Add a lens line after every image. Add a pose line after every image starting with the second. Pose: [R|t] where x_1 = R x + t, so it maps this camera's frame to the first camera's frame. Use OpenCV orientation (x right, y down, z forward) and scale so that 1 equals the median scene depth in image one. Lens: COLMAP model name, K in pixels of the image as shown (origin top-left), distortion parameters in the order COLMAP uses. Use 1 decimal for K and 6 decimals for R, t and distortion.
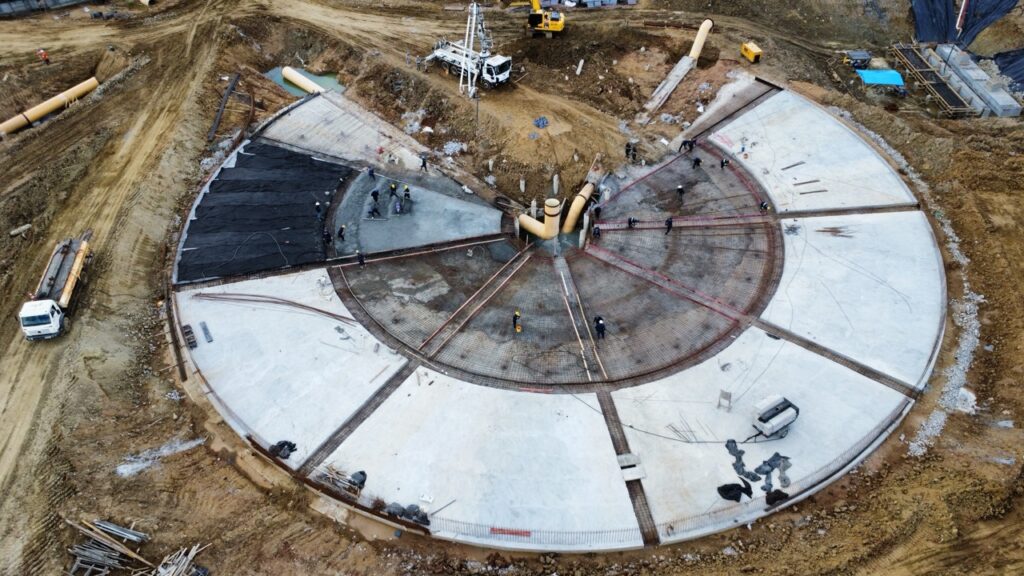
lens RADIAL K [[690.5, 0, 512.0], [0, 690.5, 288.0], [0, 0, 1]] dist [-0.020685, -0.002568]
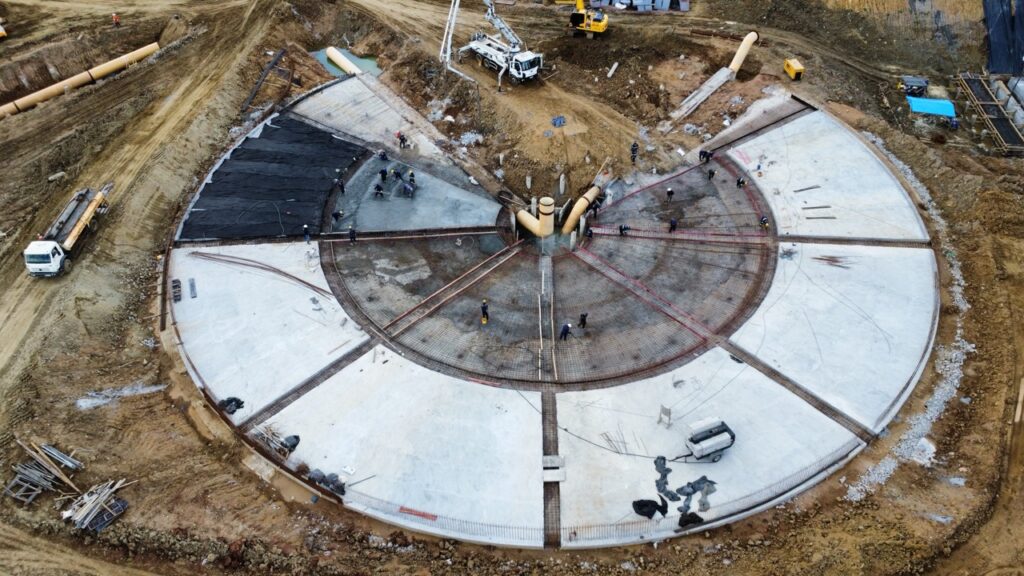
lens RADIAL K [[690.5, 0, 512.0], [0, 690.5, 288.0], [0, 0, 1]] dist [-0.020685, -0.002568]
pose [[0.987295, 0.115002, -0.109647, 0.149264], [-0.114562, 0.993362, 0.010323, -0.003331], [0.110107, 0.002370, 0.993917, -0.001201]]
